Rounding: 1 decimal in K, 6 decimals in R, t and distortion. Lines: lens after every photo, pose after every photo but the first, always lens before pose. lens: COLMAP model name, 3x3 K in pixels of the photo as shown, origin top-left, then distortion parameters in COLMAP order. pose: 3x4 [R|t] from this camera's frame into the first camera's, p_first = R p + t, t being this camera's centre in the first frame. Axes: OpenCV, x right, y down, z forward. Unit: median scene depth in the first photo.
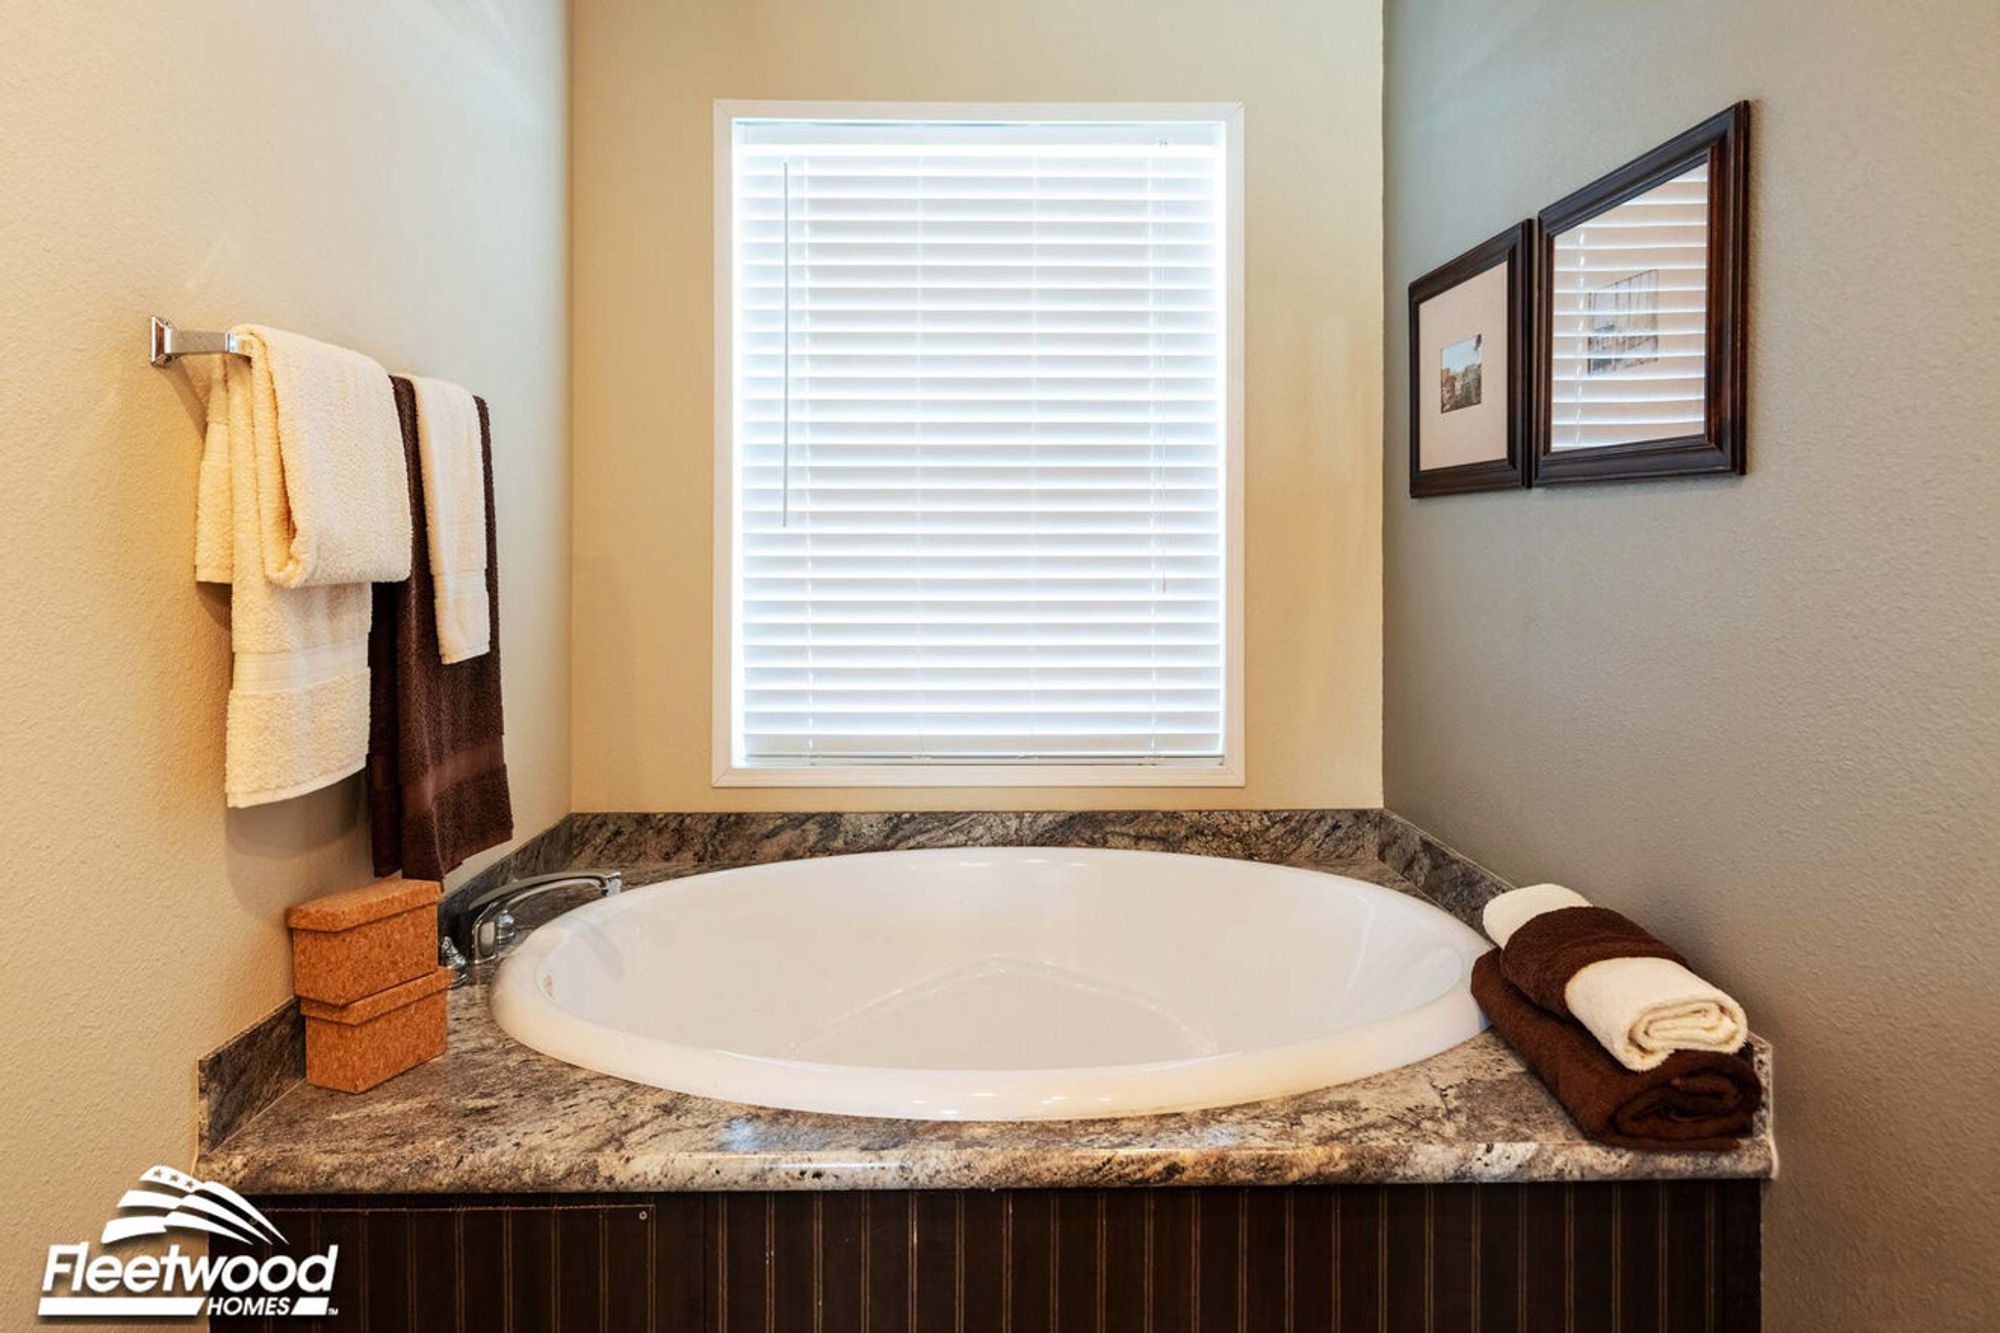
lens RADIAL K [[1099.3, 0, 989.6], [0, 1099.3, 536.2], [0, 0, 1]] dist [-0.001229, 0.000861]
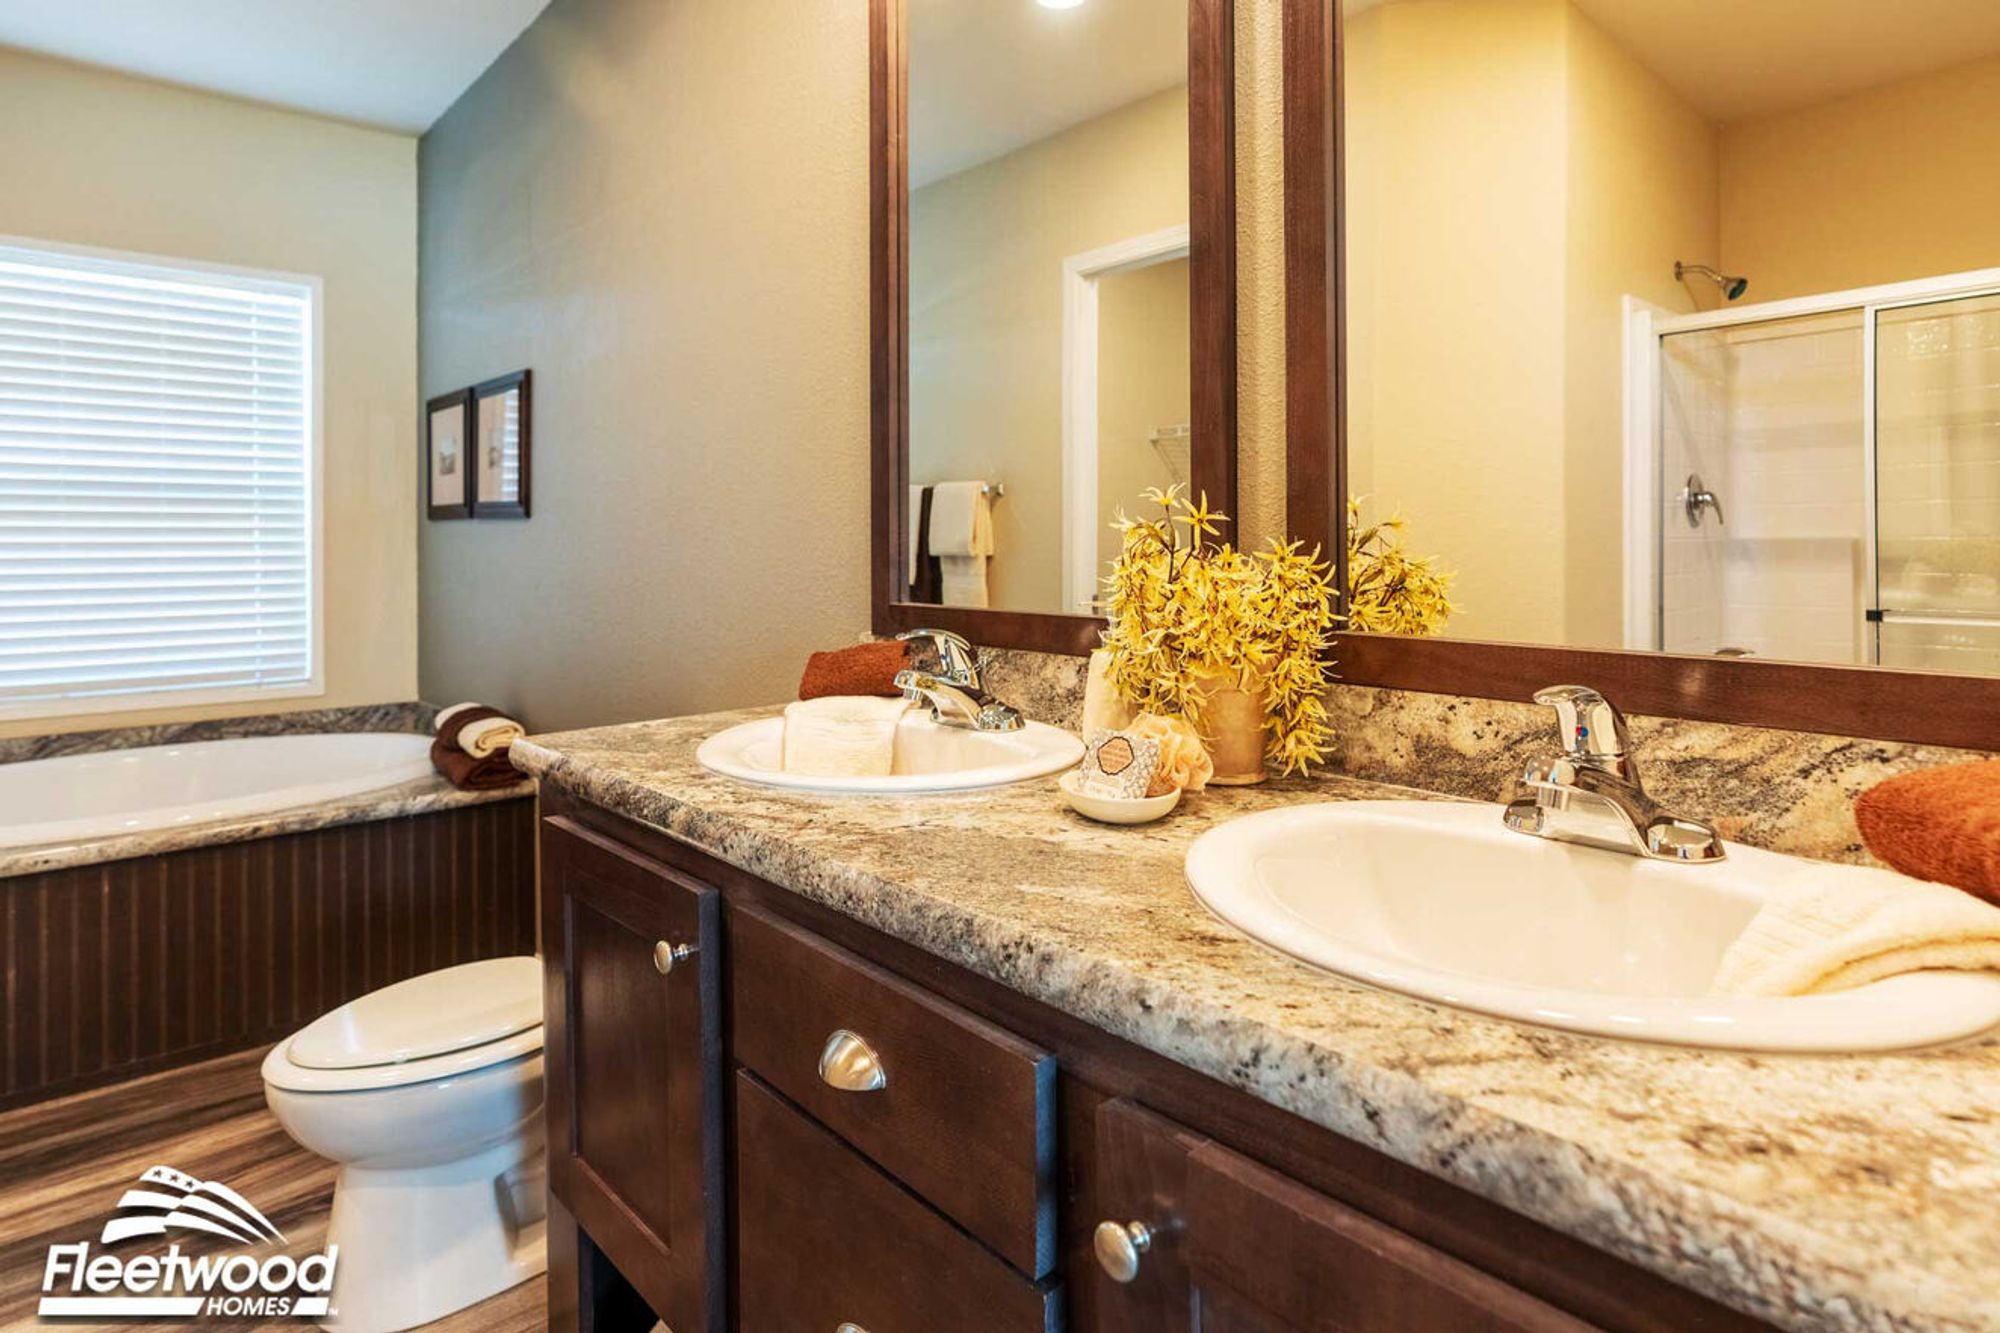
lens RADIAL K [[1099.3, 0, 989.6], [0, 1099.3, 536.2], [0, 0, 1]] dist [-0.001229, 0.000861]
pose [[0.756940, -0.001457, 0.653483, -0.103572], [0.002068, 0.999998, -0.000166, -0.008041], [-0.653481, 0.001477, 0.756941, -1.053232]]
